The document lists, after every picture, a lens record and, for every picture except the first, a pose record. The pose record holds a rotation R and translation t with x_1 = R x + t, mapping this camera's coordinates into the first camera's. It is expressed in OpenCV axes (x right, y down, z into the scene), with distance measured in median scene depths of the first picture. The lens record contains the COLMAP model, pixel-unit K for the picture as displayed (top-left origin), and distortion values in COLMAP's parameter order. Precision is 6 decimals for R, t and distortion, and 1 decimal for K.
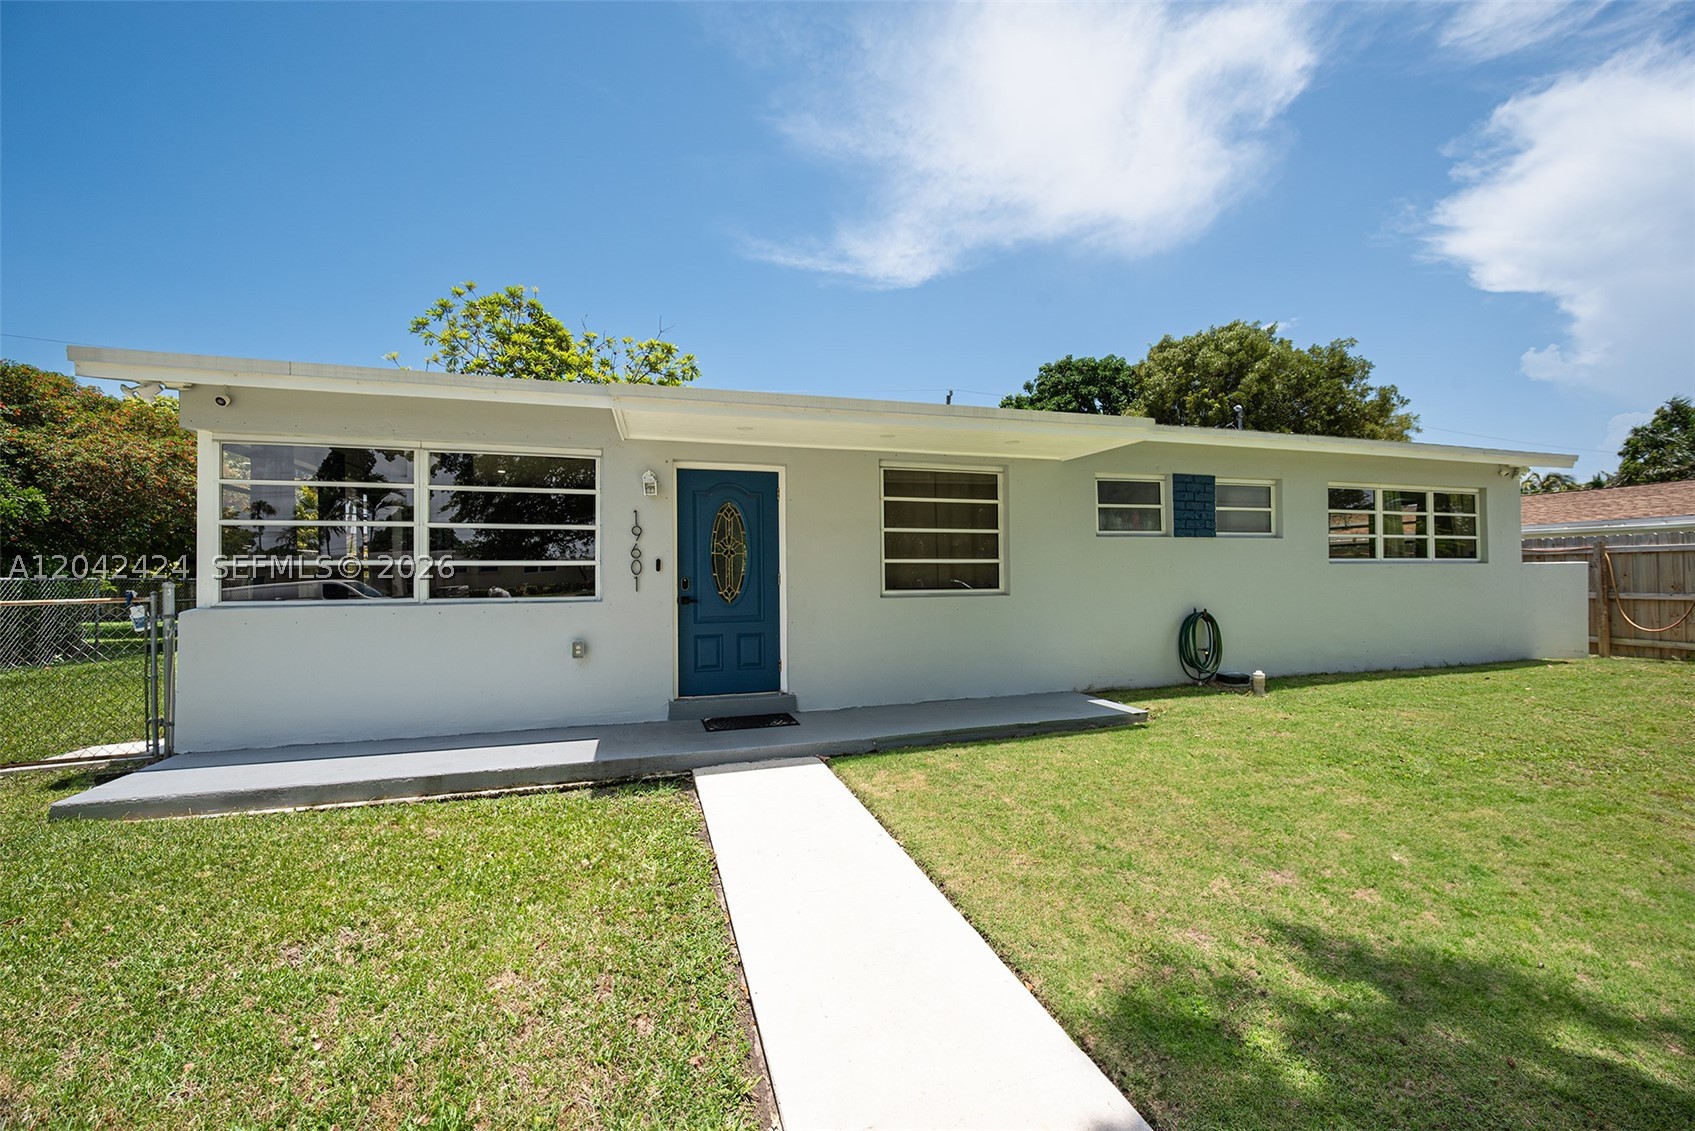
lens RADIAL K [[652.1, 0, 884.5], [0, 652.1, 570.2], [0, 0, 1]] dist [-0.003731, 0.000345]
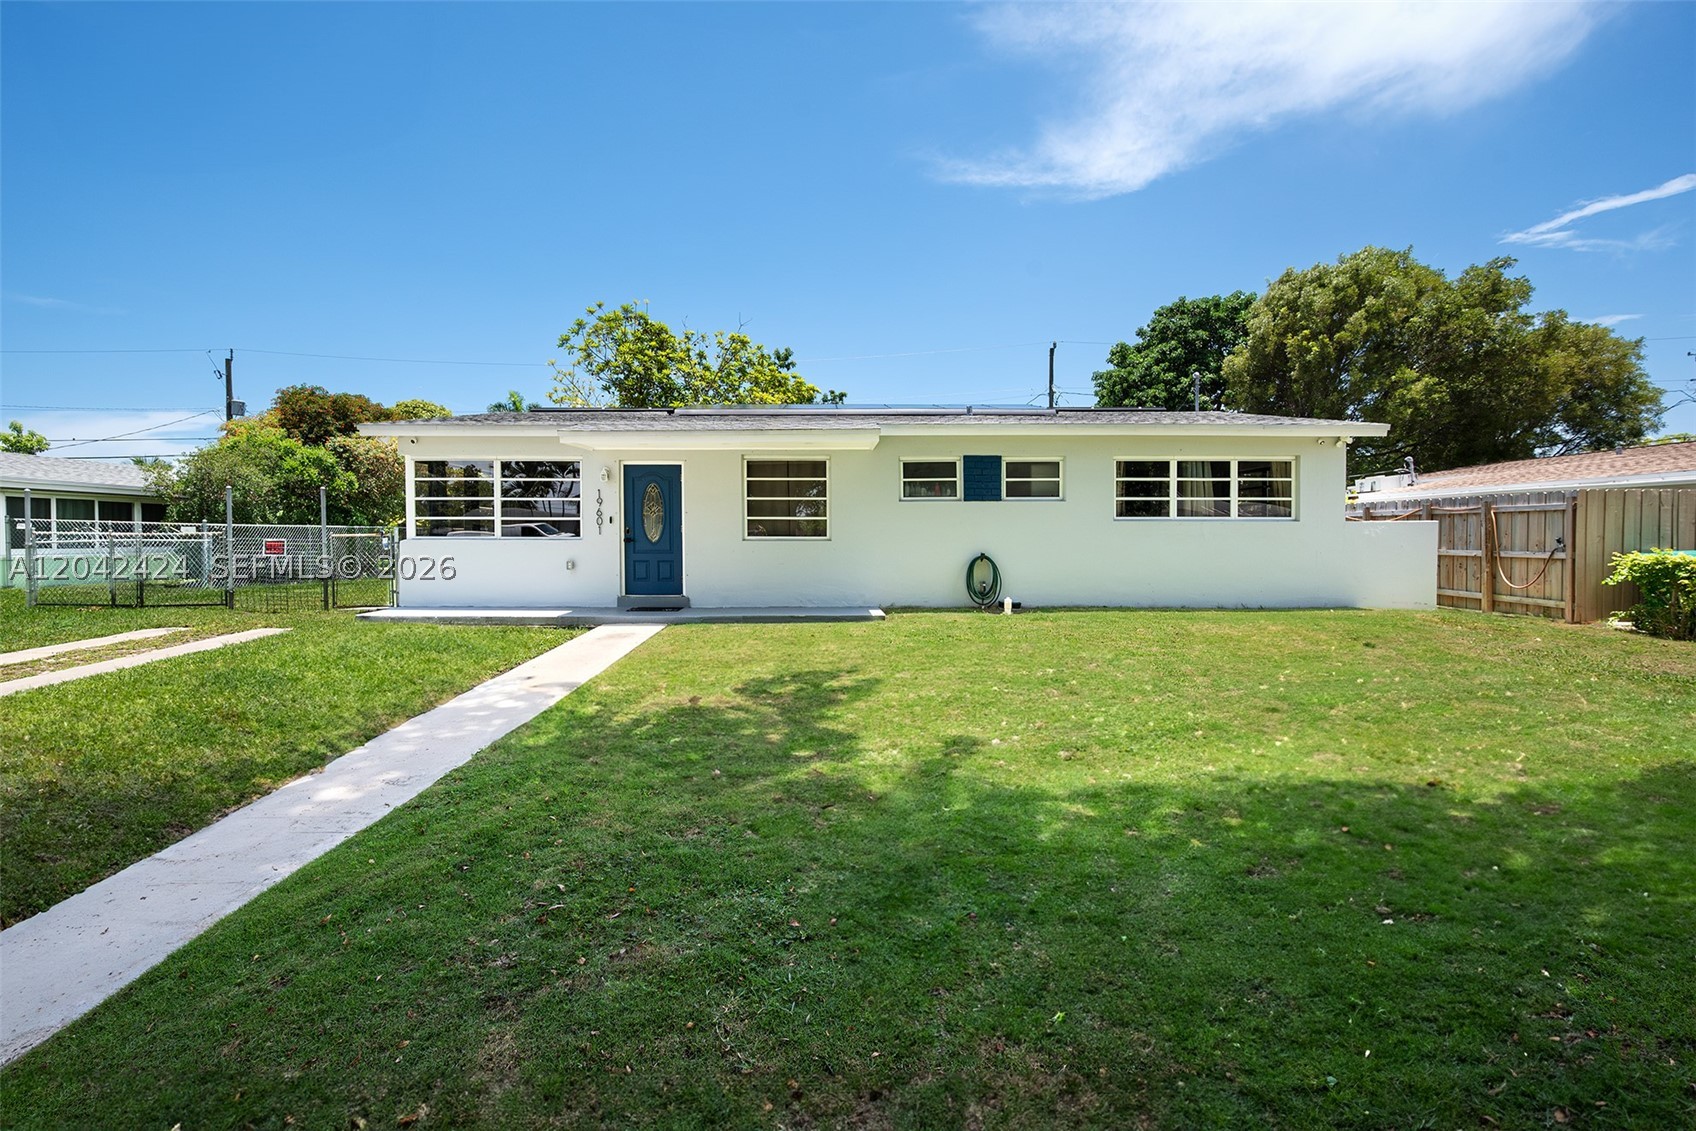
lens RADIAL K [[679.2, 0, 845.4], [0, 679.2, 555.6], [0, 0, 1]] dist [-0.002888, -0.000165]
pose [[0.956812, 0.019511, -0.290051, 0.539353], [-0.007100, 0.999016, 0.043782, 0.002557], [0.290620, -0.039832, 0.956009, -0.397947]]
